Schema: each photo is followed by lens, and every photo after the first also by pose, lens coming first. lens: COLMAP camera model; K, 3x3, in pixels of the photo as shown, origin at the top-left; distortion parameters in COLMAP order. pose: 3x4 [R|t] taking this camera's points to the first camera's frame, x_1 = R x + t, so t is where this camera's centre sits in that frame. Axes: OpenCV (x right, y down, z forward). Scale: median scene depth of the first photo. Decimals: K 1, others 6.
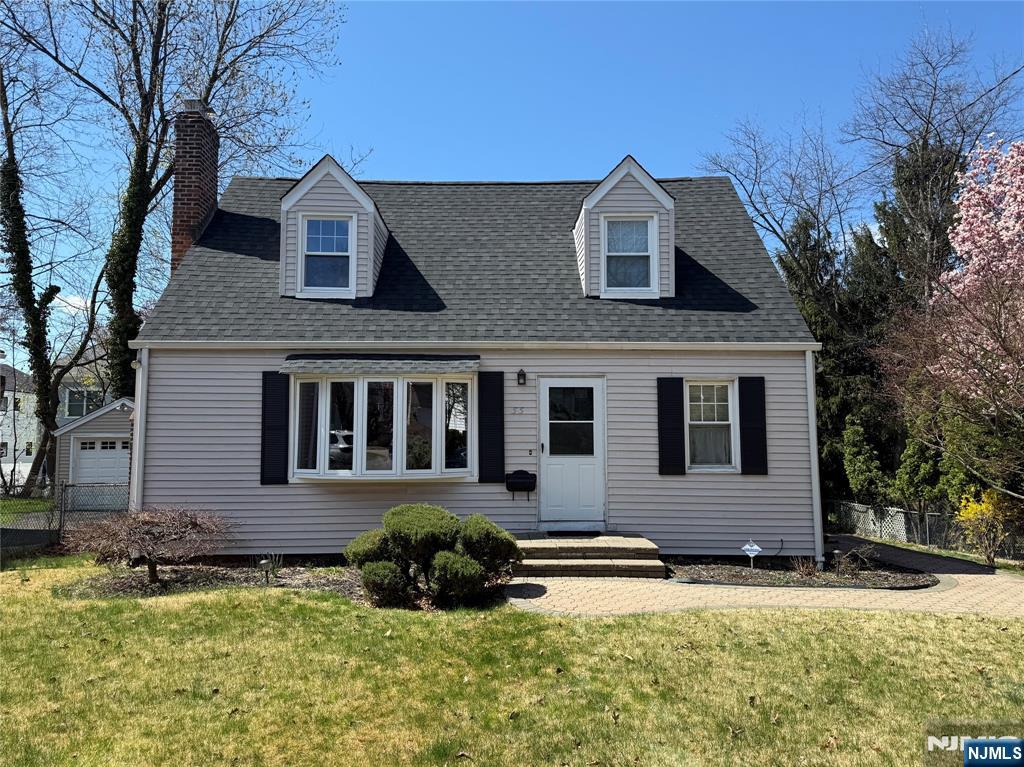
lens RADIAL K [[758.6, 0, 512.0], [0, 758.6, 383.5], [0, 0, 1]] dist [0.051310, -0.002150]
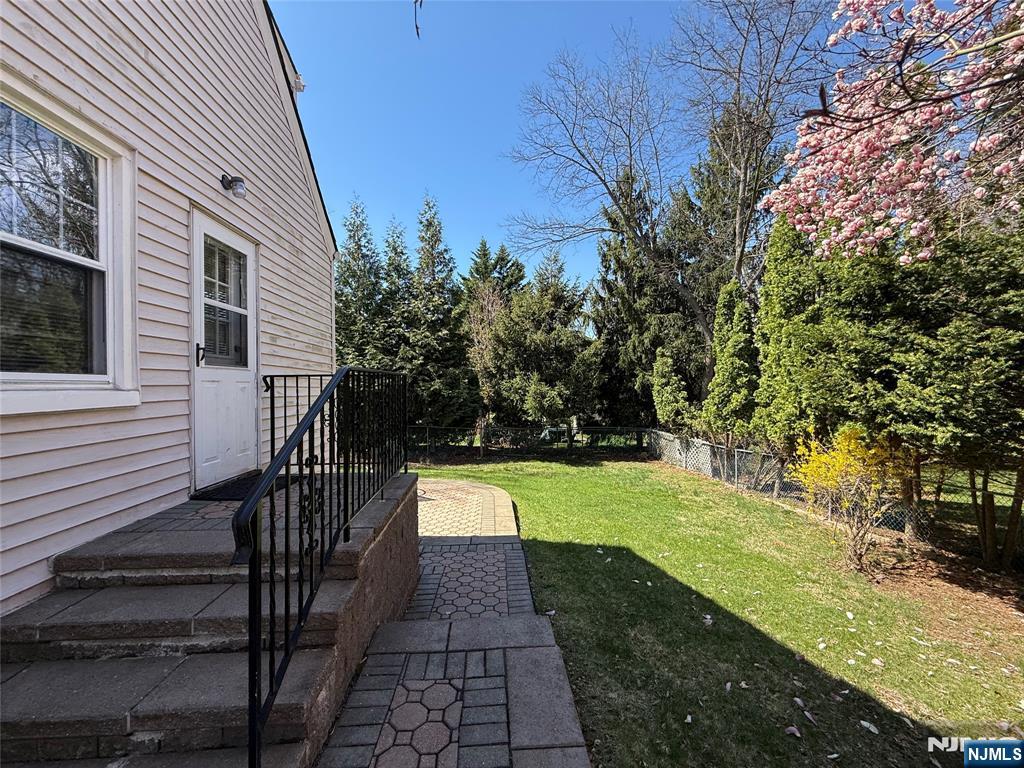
lens RADIAL K [[407.5, 0, 509.2], [0, 407.5, 384.1], [0, 0, 1]] dist [0.003982, 0.000074]
pose [[0.999724, -0.006835, 0.022478, 0.255952], [0.005181, 0.997331, 0.072828, 0.055751], [-0.022916, -0.072691, 0.997091, 0.517900]]
